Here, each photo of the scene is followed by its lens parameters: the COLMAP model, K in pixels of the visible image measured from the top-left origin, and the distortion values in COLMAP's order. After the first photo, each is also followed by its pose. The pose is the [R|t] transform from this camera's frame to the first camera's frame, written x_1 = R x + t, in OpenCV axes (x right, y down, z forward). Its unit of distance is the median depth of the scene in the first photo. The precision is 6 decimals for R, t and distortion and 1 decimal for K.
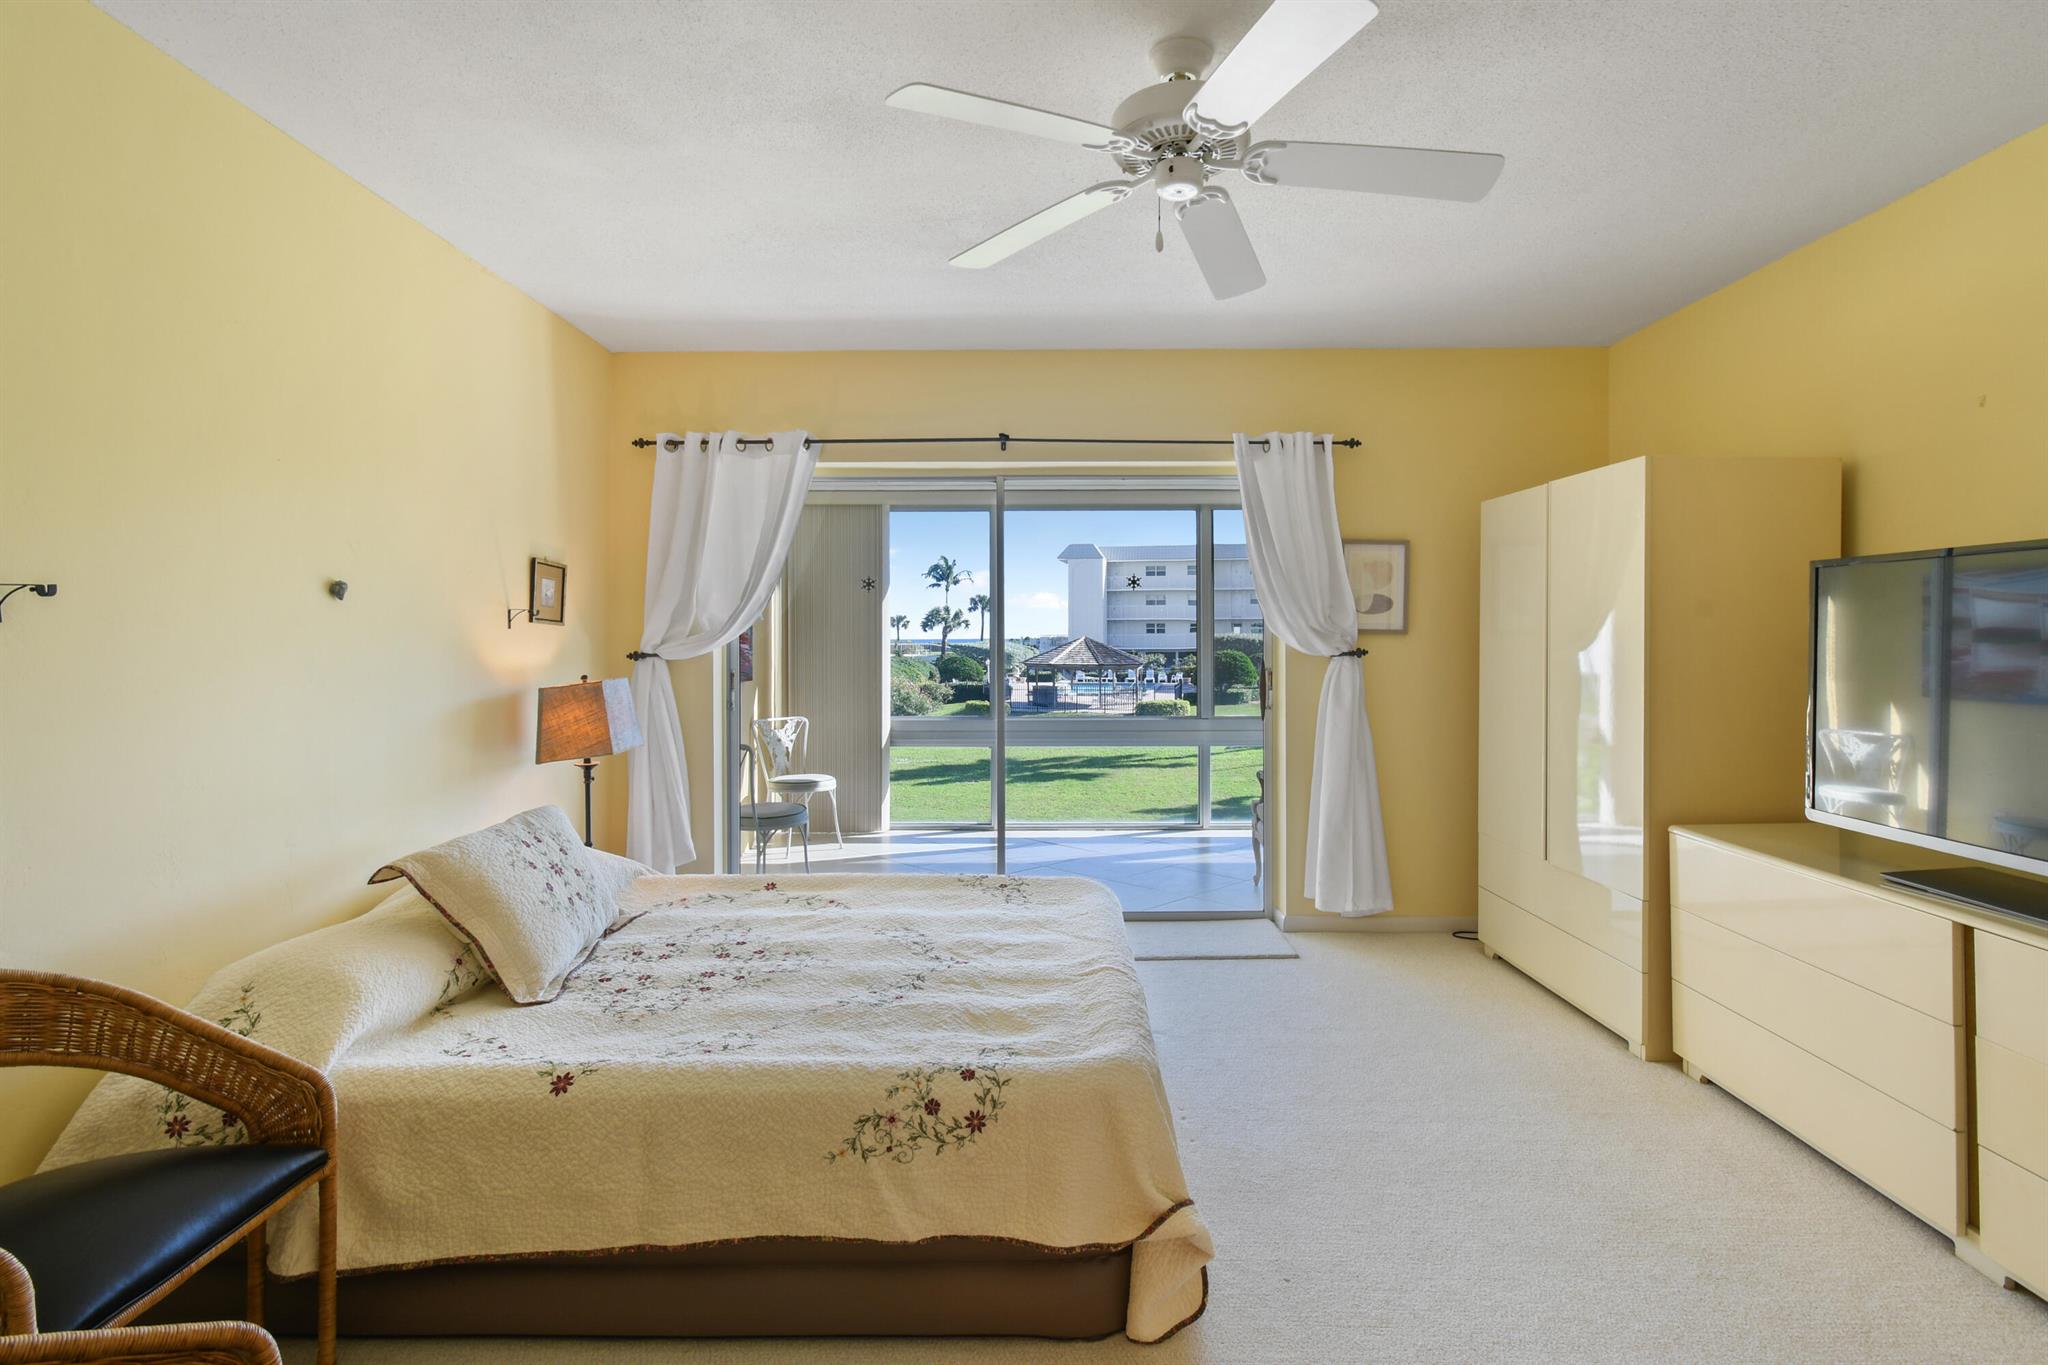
lens RADIAL K [[976.0, 0, 1040.5], [0, 976.0, 641.6], [0, 0, 1]] dist [0.004067, 0.000763]
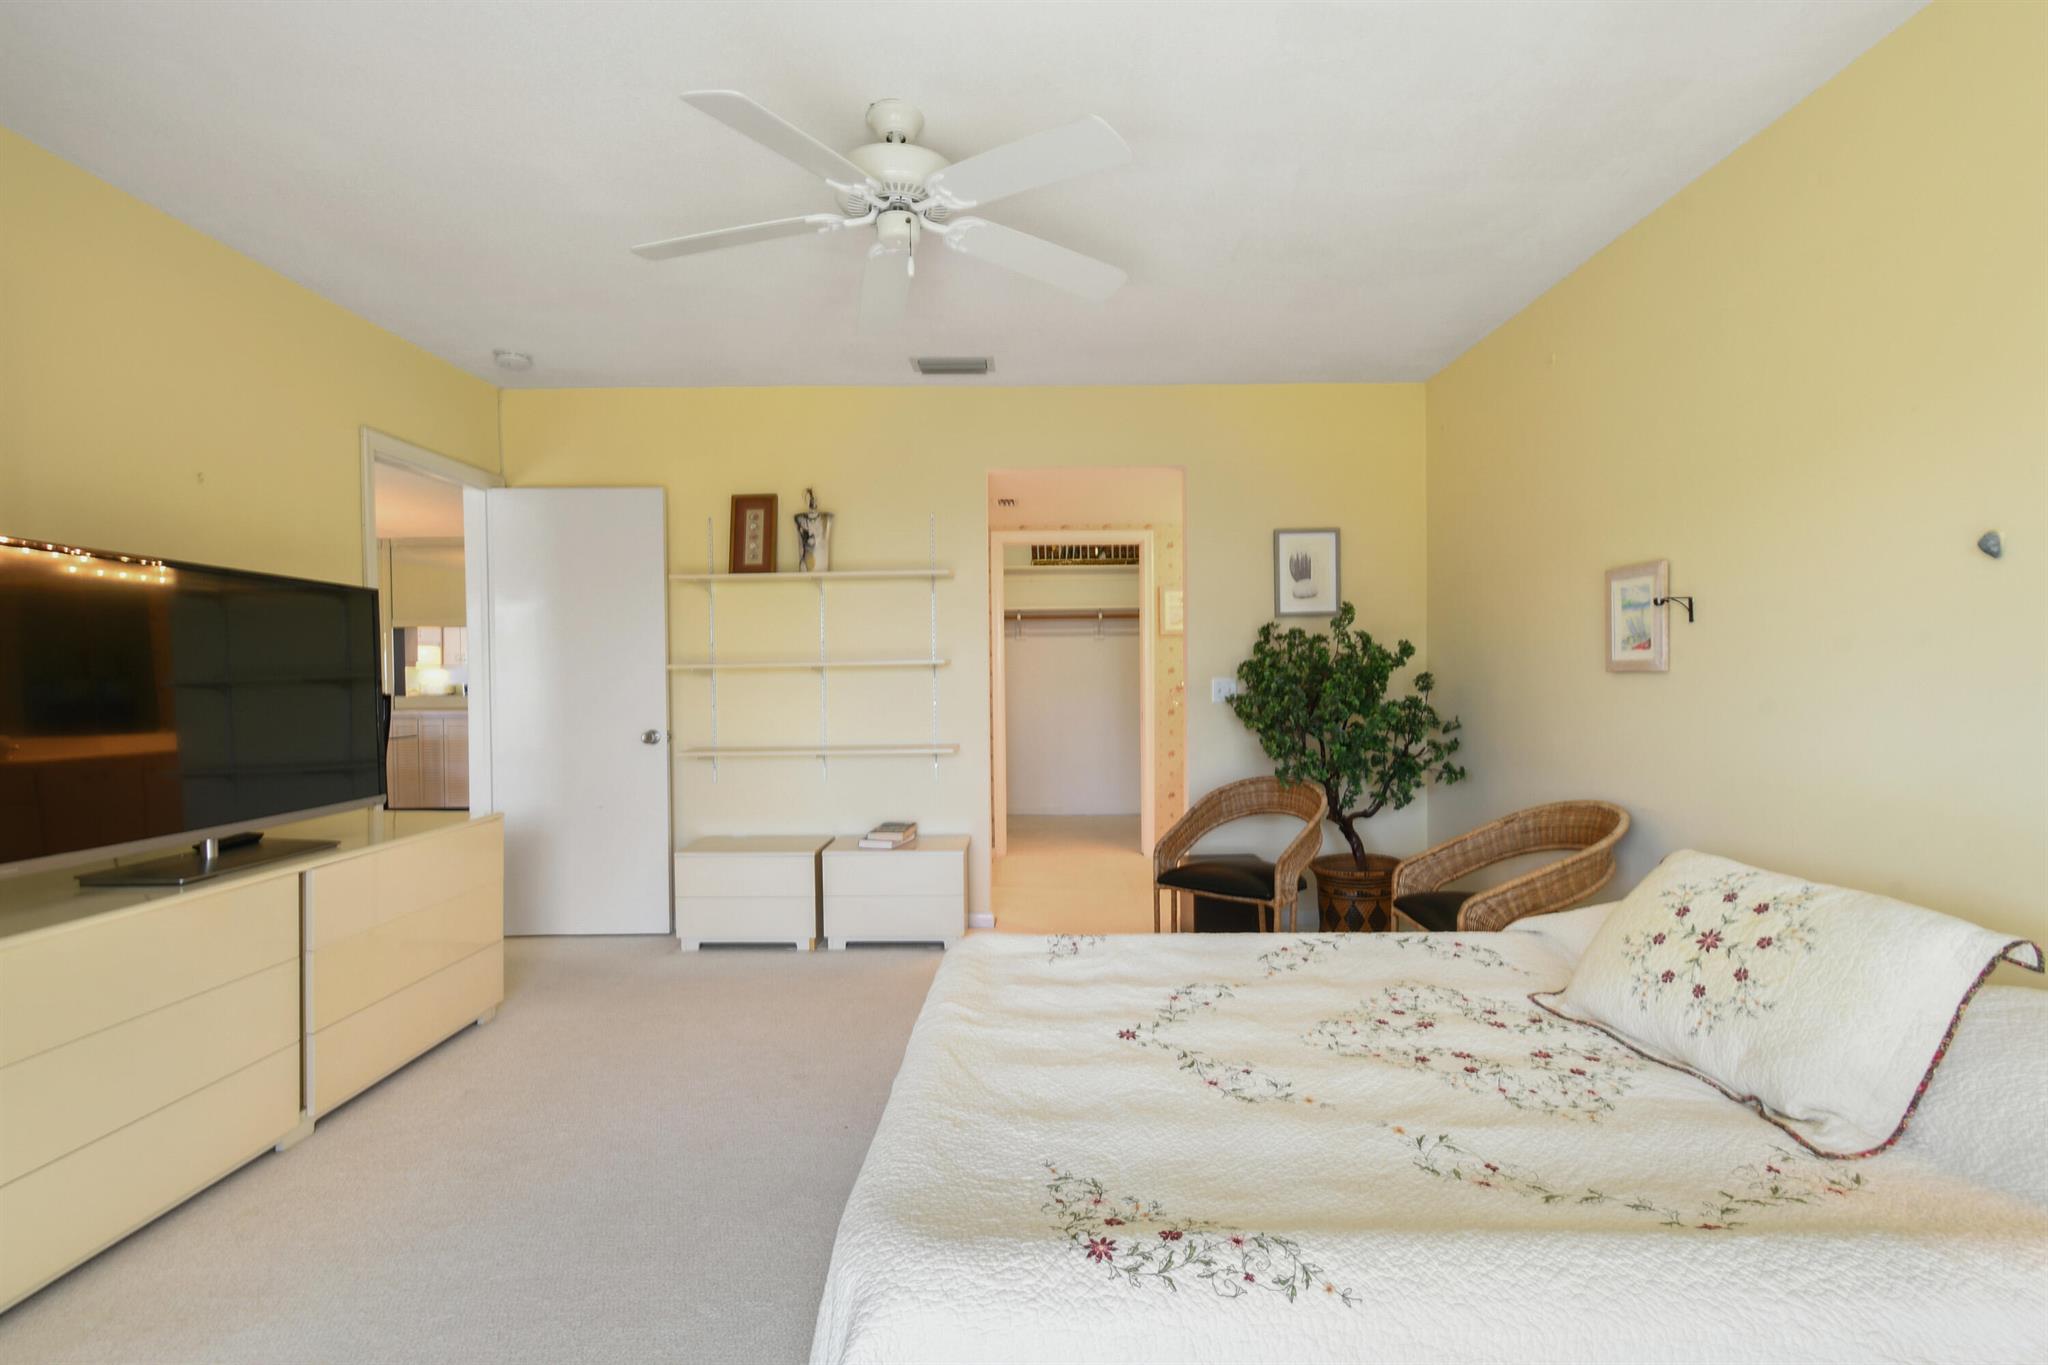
lens RADIAL K [[913.0, 0, 1050.0], [0, 913.0, 682.3], [0, 0, 1]] dist [0.001242, 0.000146]
pose [[-0.999920, 0.012426, -0.002232, -0.012757], [0.012404, 0.999877, 0.009625, 0.021564], [0.002352, 0.009596, -0.999951, 1.047574]]
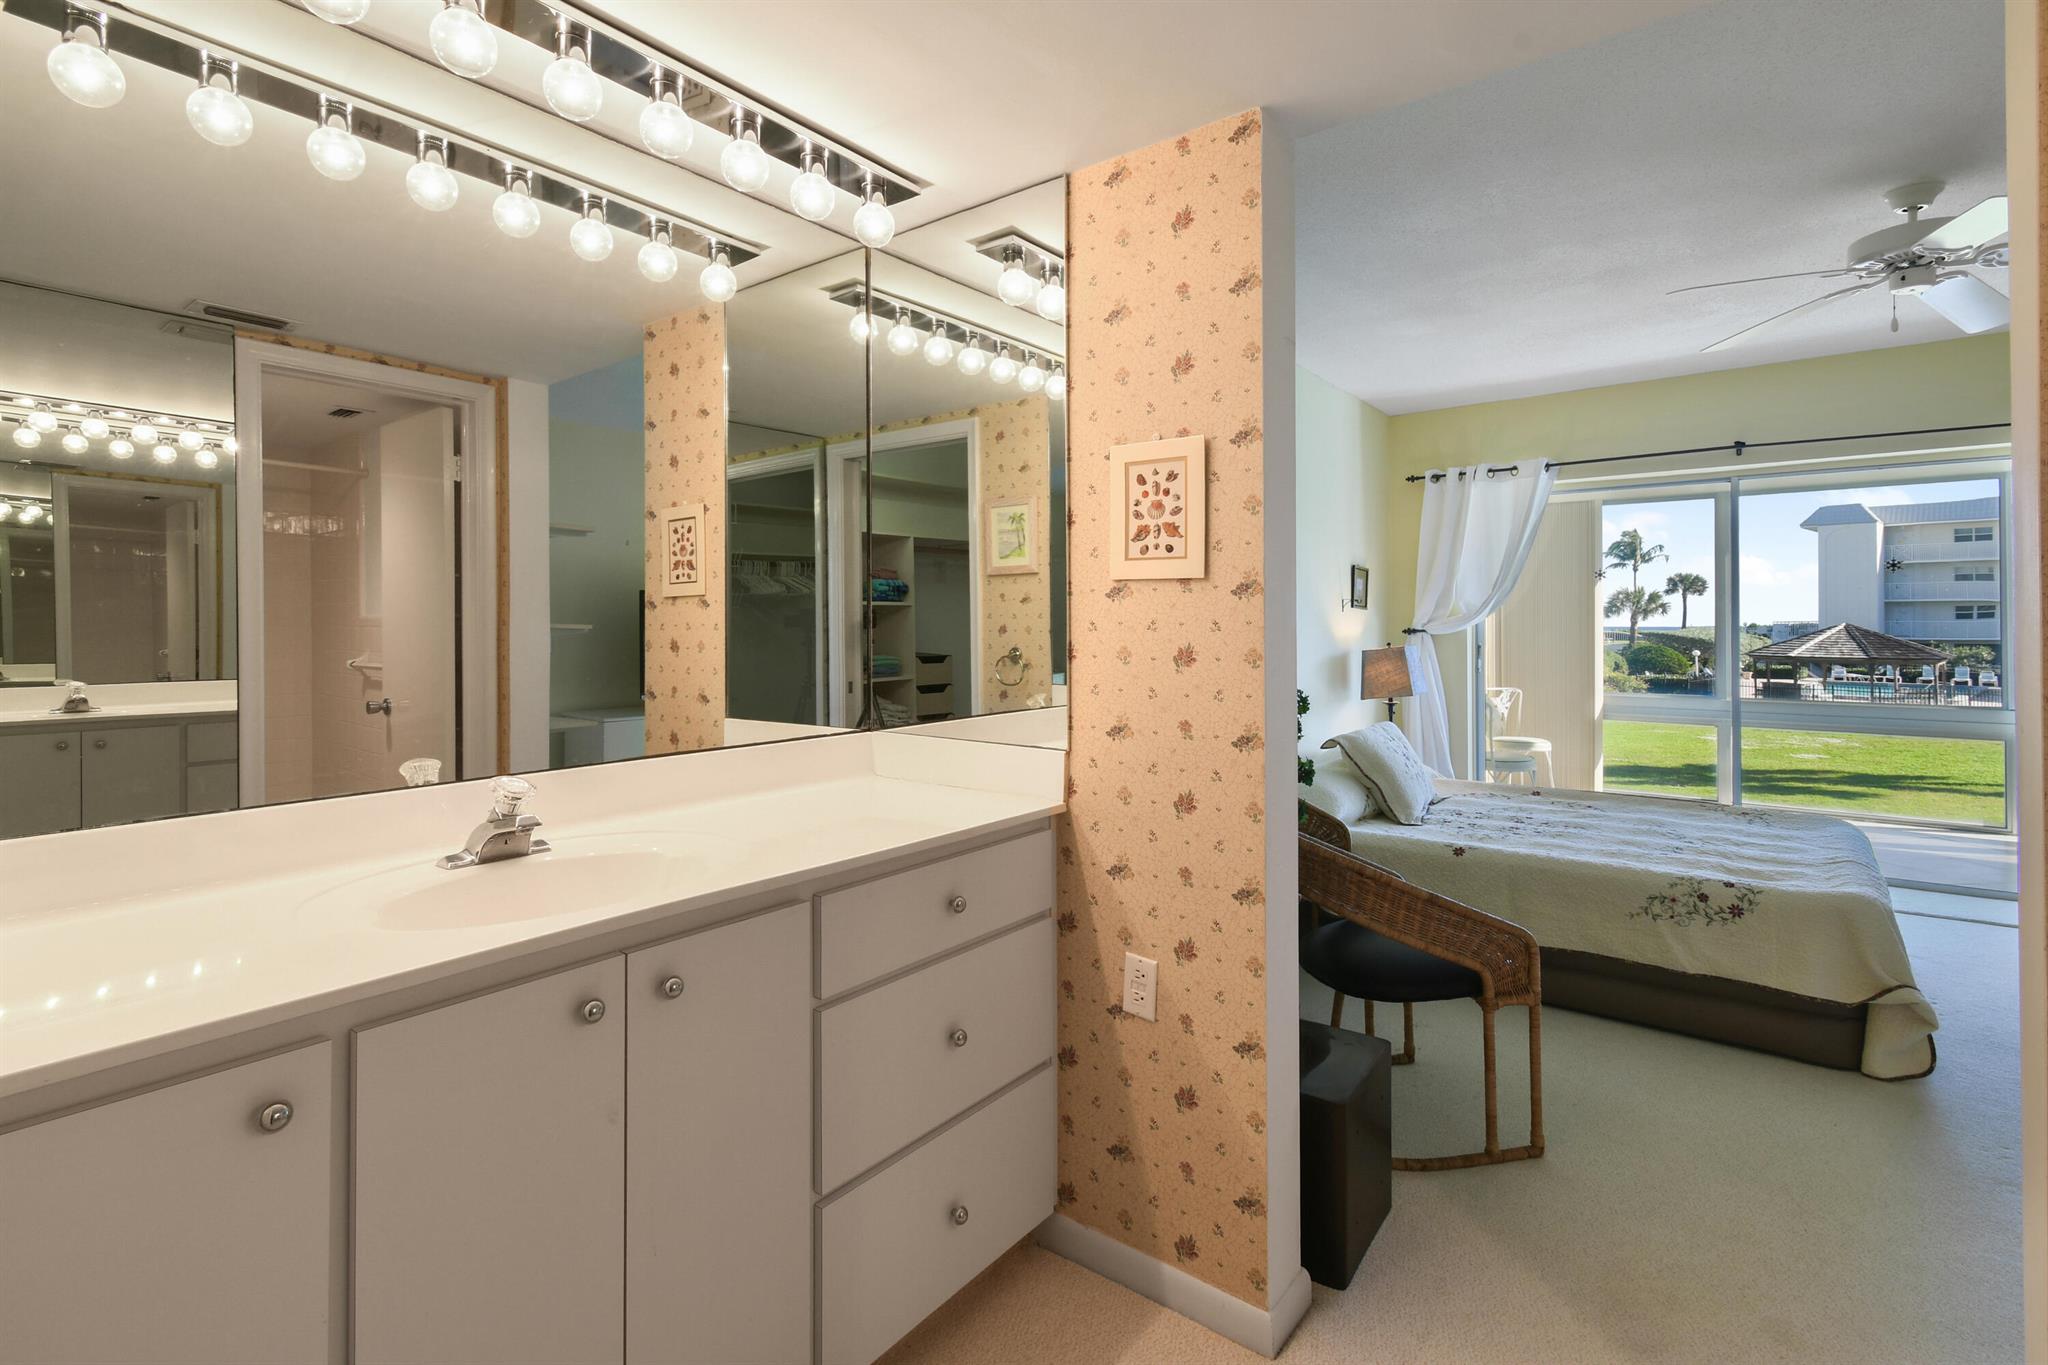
lens RADIAL K [[959.1, 0, 1004.7], [0, 959.1, 616.6], [0, 0, 1]] dist [-0.001567, -0.000187]
pose [[0.780070, -0.003723, -0.625681, -0.007124], [-0.003951, 0.999933, -0.010875, 0.010678], [0.625679, 0.010955, 0.780003, -0.431617]]
